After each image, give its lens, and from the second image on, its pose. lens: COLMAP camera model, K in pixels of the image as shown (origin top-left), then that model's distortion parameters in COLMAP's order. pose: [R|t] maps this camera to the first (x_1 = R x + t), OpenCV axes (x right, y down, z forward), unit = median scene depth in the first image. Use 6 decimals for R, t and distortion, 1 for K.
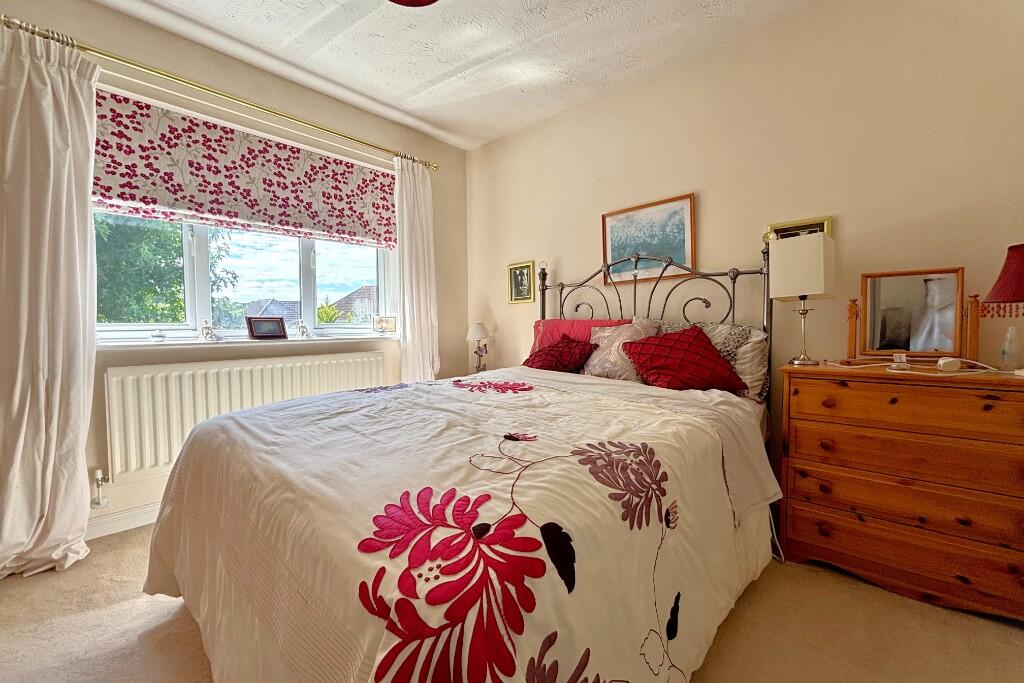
lens RADIAL K [[413.1, 0, 514.2], [0, 413.1, 341.3], [0, 0, 1]] dist [0.001730, 0.000281]
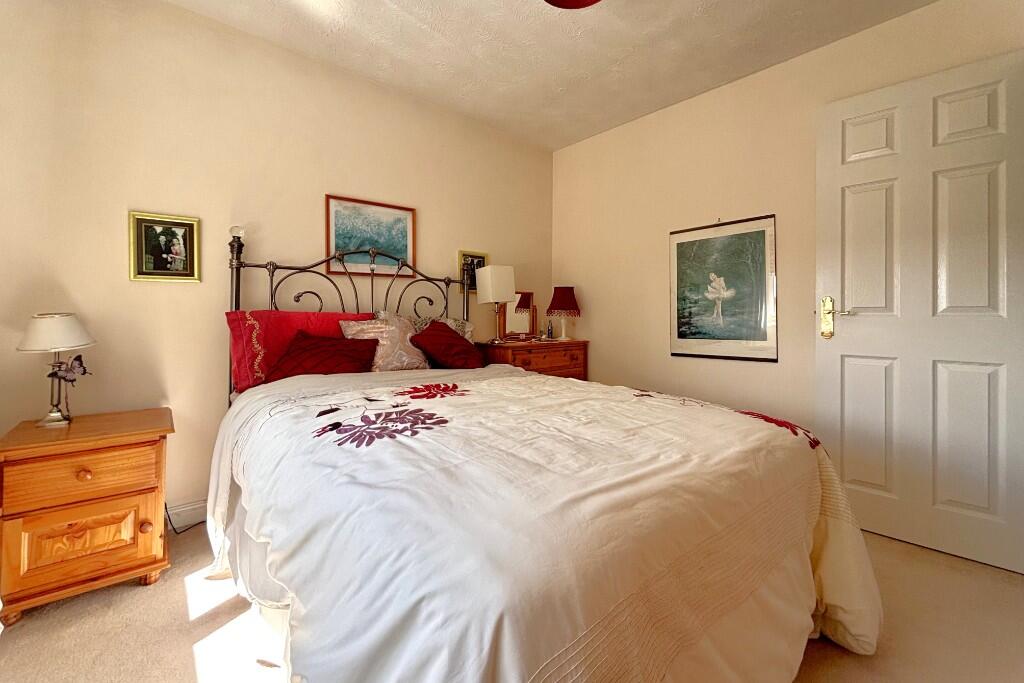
lens RADIAL K [[413.1, 0, 500.8], [0, 413.1, 316.9], [0, 0, 1]] dist [0.001730, 0.000281]
pose [[0.126387, 0.010541, 0.991925, -0.631043], [0.038290, 0.999146, -0.015497, -0.015815], [-0.991242, 0.039940, 0.125876, 0.540368]]
